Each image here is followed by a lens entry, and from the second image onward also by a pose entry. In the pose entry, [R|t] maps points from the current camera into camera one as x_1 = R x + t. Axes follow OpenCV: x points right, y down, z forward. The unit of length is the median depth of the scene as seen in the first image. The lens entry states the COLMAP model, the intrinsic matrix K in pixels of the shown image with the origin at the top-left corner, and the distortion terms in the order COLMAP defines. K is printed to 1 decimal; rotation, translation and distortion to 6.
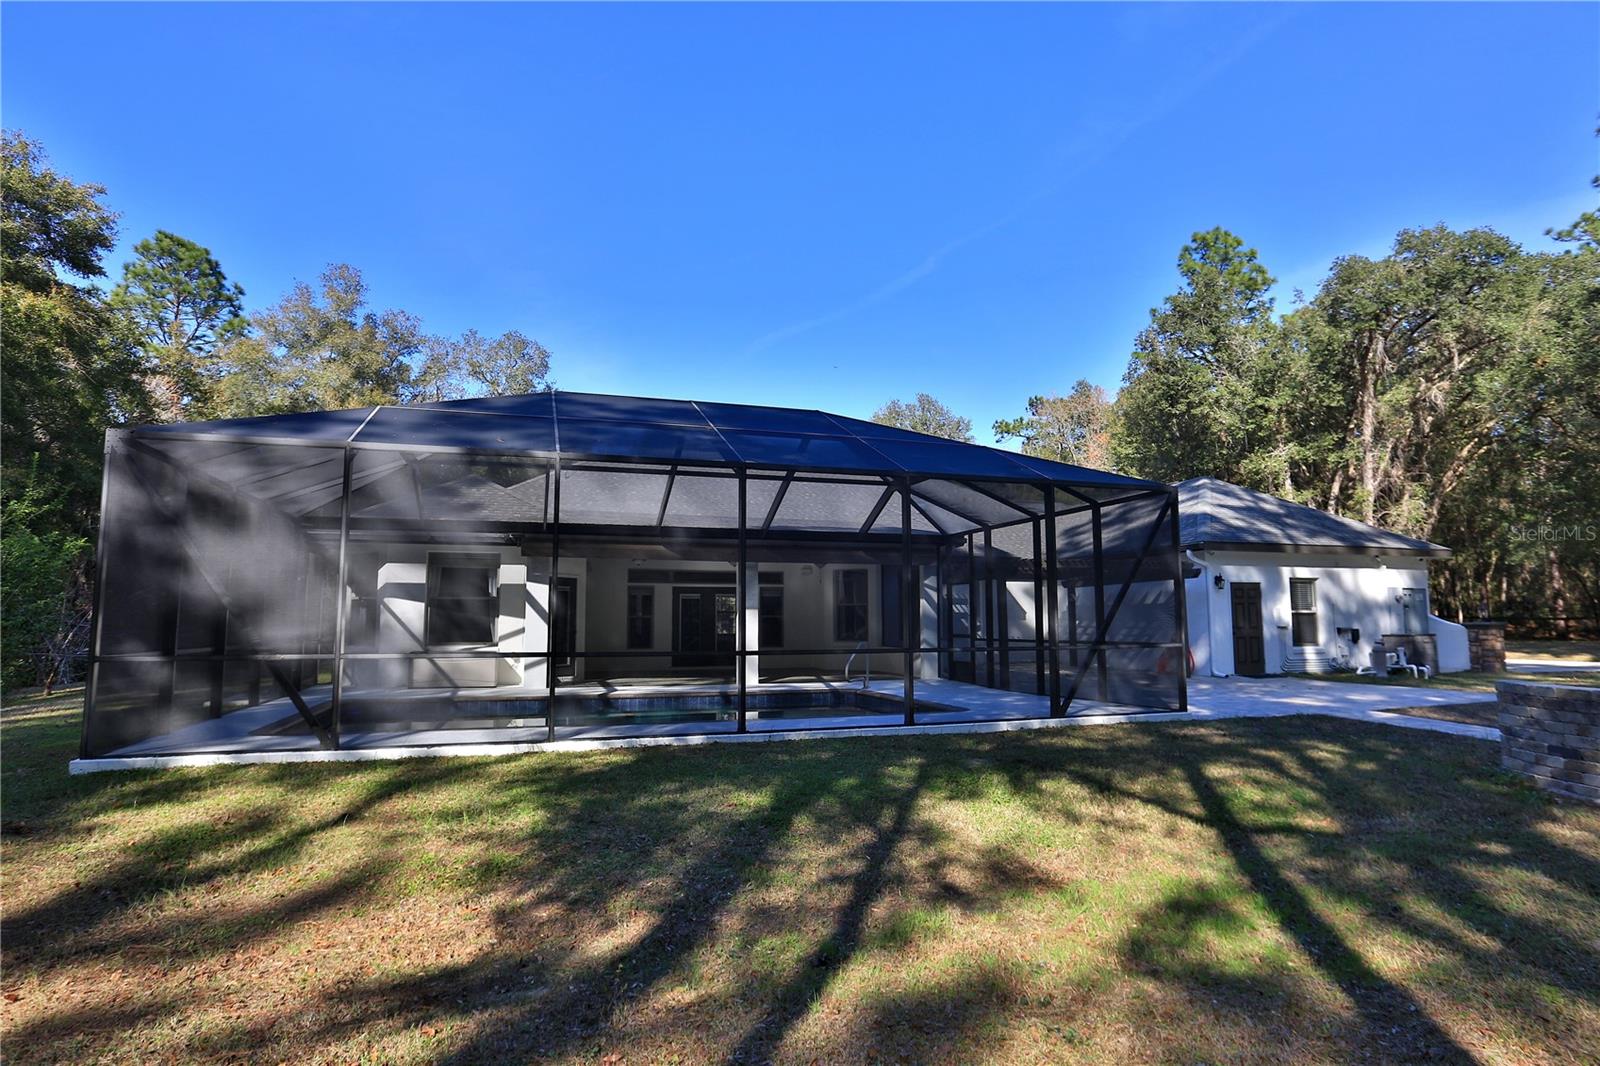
lens RADIAL K [[833.0, 0, 800.0], [0, 833.0, 533.0], [0, 0, 1]] dist [-0.023944, 0.000260]
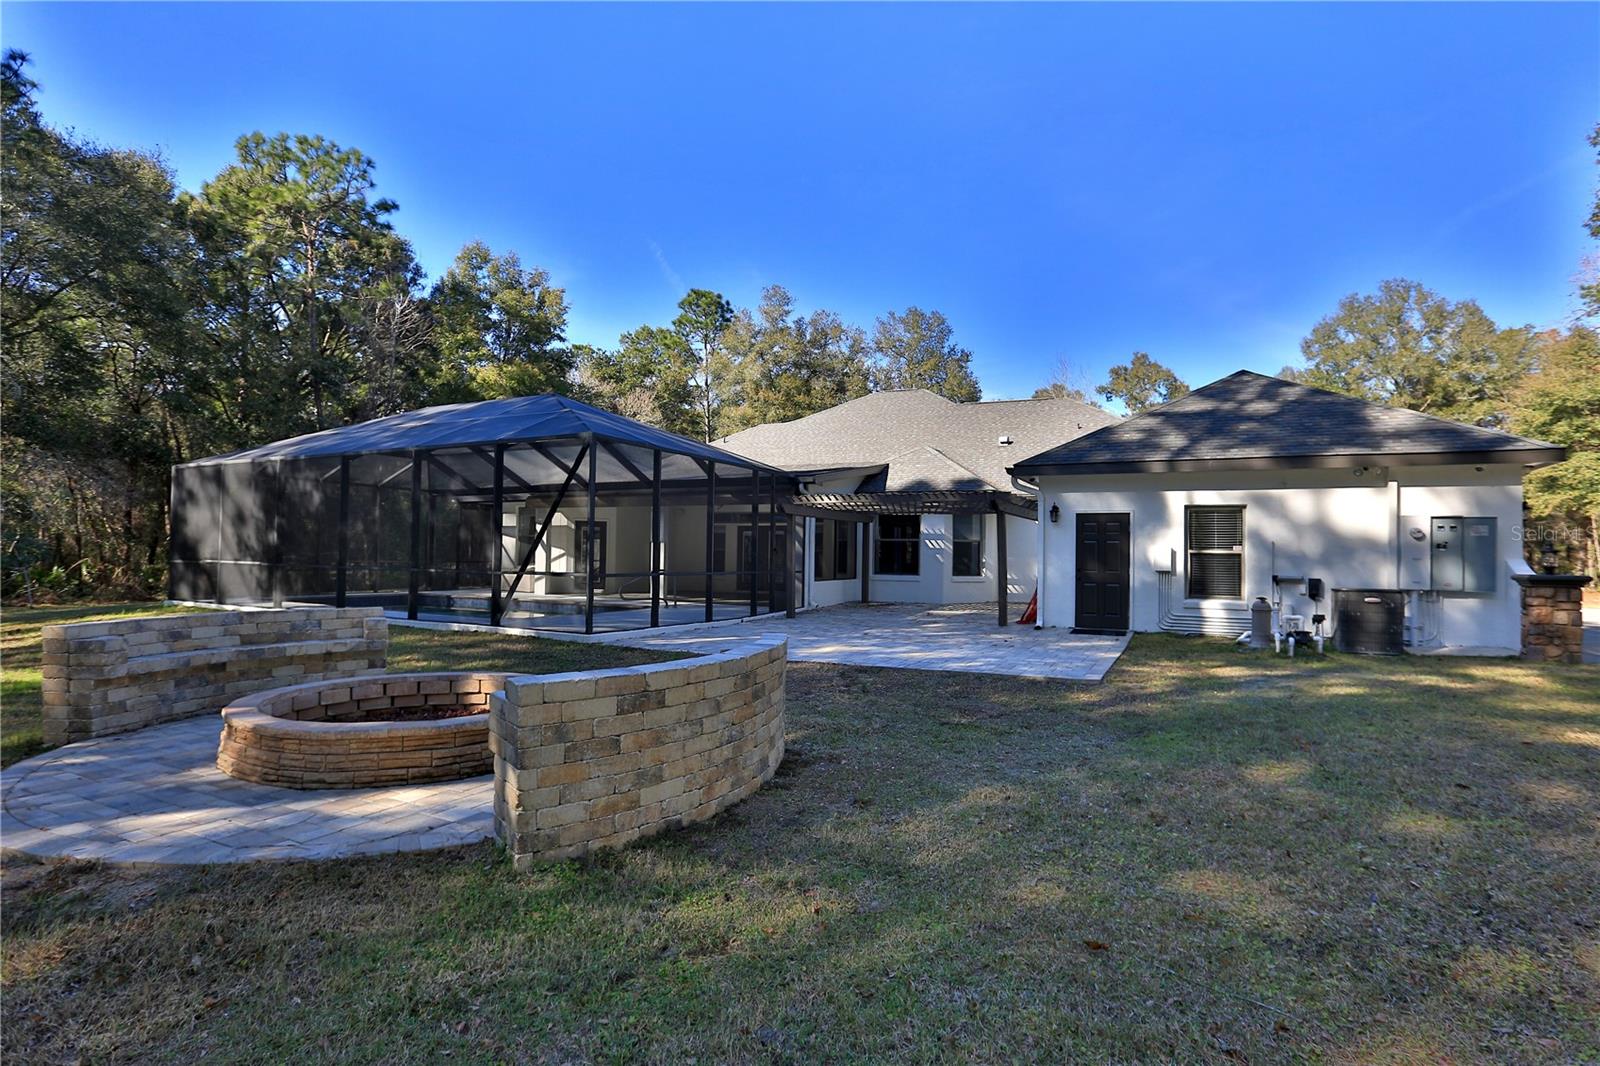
lens RADIAL K [[781.4, 0, 809.2], [0, 781.4, 530.3], [0, 0, 1]] dist [-0.047311, 0.012787]
pose [[0.711912, -0.005356, -0.702249, 0.831580], [0.054625, 0.997364, 0.047771, 0.023963], [0.700141, -0.072369, 0.710327, 0.266902]]
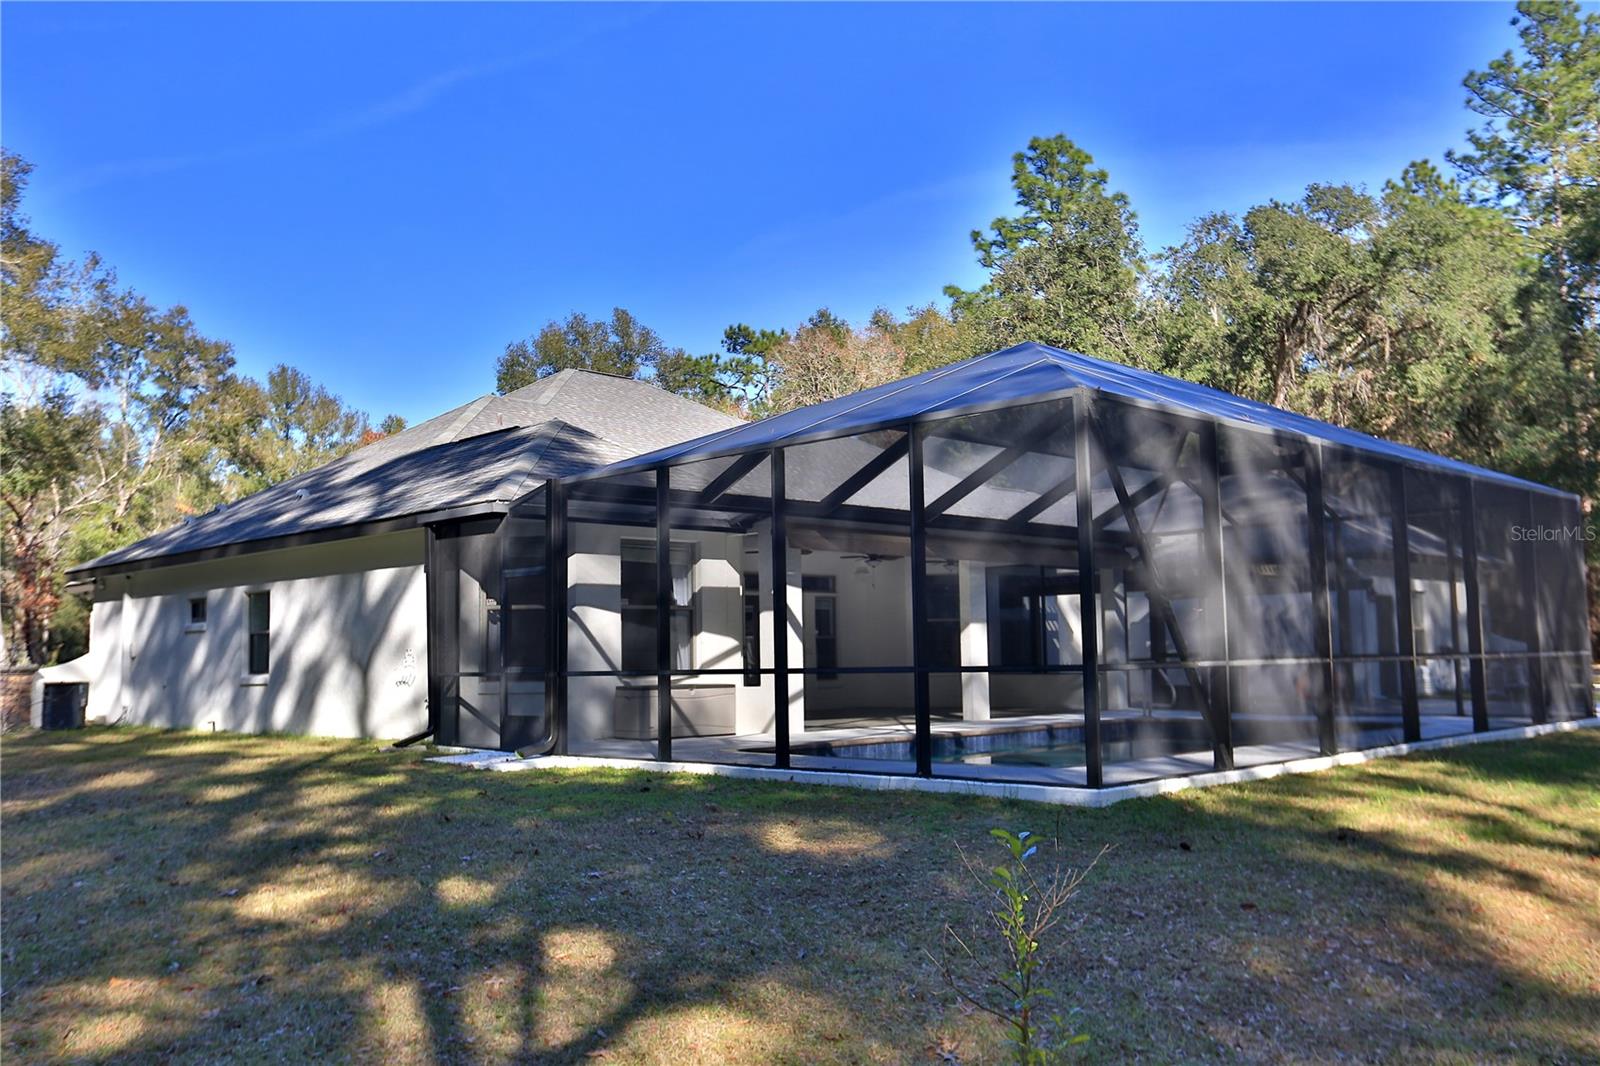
lens RADIAL K [[1364.8, 0, 800.0], [0, 1364.8, 533.0], [0, 0, 1]] dist [-0.042807, 0.141721]
pose [[0.887058, 0.025441, 0.460957, -0.684302], [-0.028224, 0.999601, -0.000856, 0.013790], [-0.460795, -0.012251, 0.887422, -0.026604]]
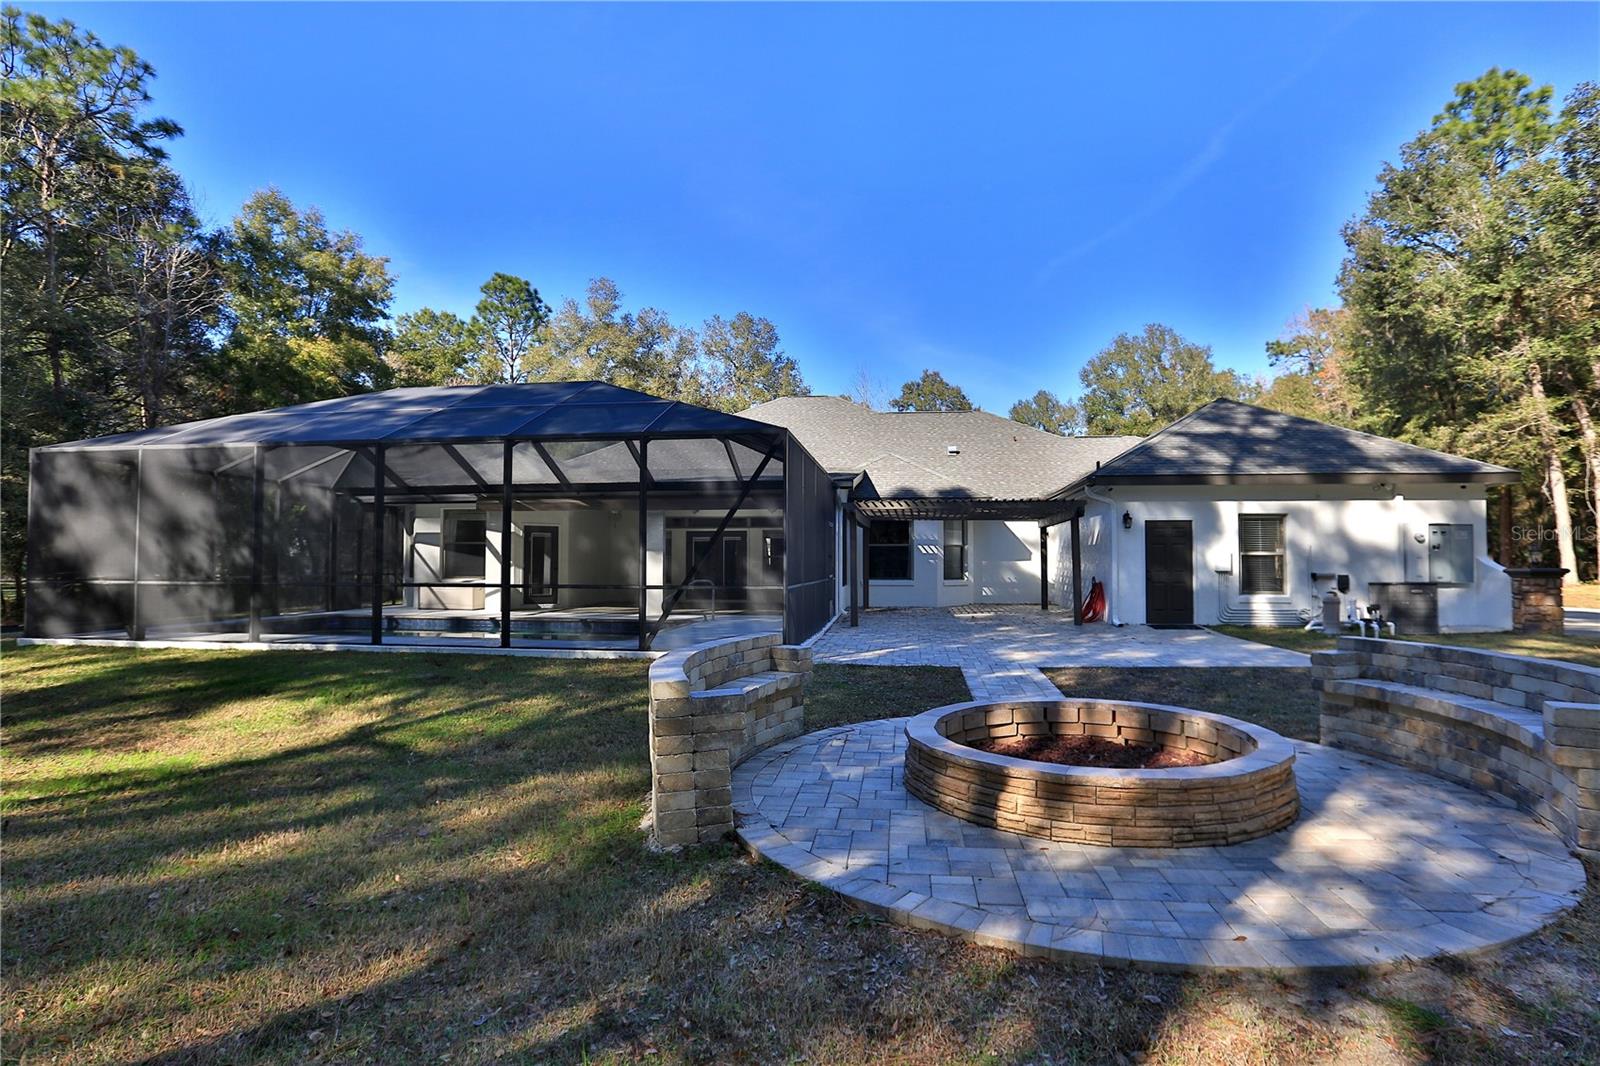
lens RADIAL K [[767.8, 0, 806.7], [0, 767.8, 538.5], [0, 0, 1]] dist [-0.039265, 0.008418]
pose [[0.904287, -0.006344, -0.426879, 0.518400], [0.040668, 0.996623, 0.071339, 0.004503], [0.424984, -0.081871, 0.901491, 0.101105]]
